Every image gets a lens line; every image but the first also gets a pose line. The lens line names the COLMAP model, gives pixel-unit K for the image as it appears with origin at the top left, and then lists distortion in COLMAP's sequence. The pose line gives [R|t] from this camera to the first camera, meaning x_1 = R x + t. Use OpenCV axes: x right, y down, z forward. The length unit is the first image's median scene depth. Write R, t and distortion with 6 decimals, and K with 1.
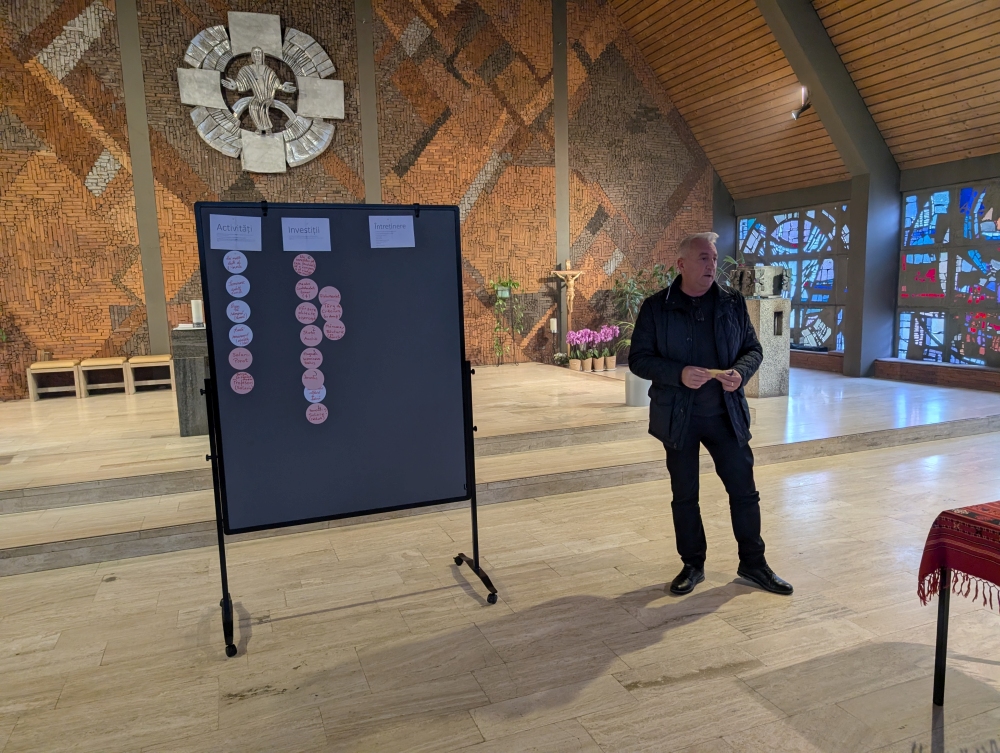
lens RADIAL K [[712.7, 0, 502.6], [0, 712.7, 382.5], [0, 0, 1]] dist [0.025370, -0.021225]
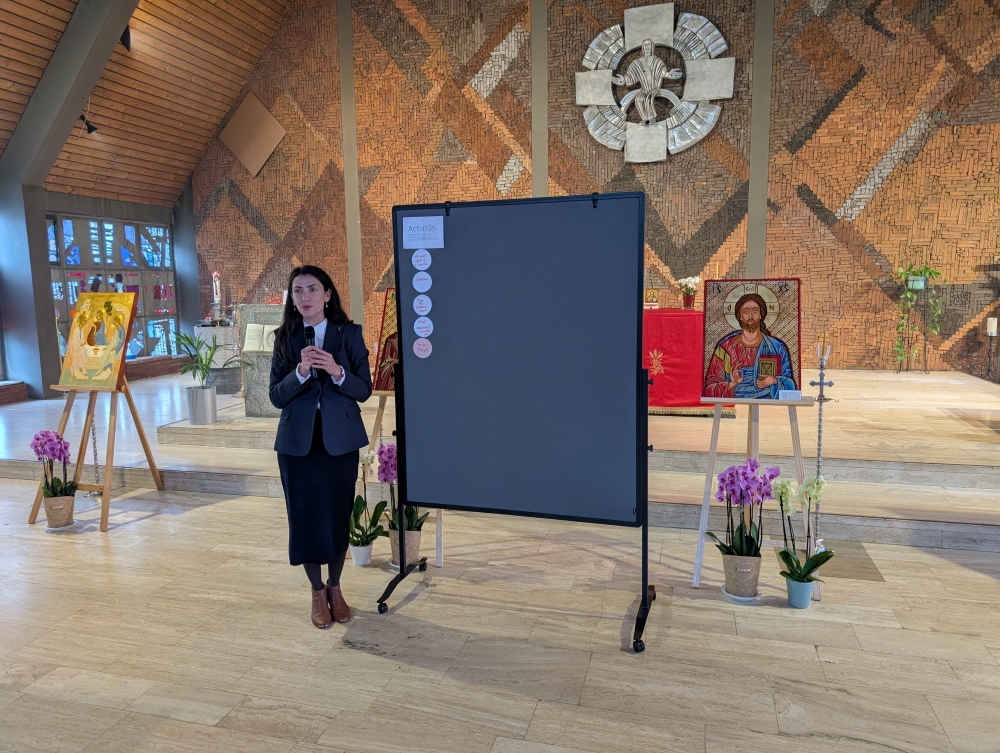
lens RADIAL K [[712.7, 0, 488.9], [0, 712.7, 367.0], [0, 0, 1]] dist [0.025370, -0.021225]
pose [[0.805416, 0.085275, -0.586543, 0.108852], [-0.084993, 0.995985, 0.028093, -0.013577], [0.586584, 0.027226, 0.809431, 0.056551]]
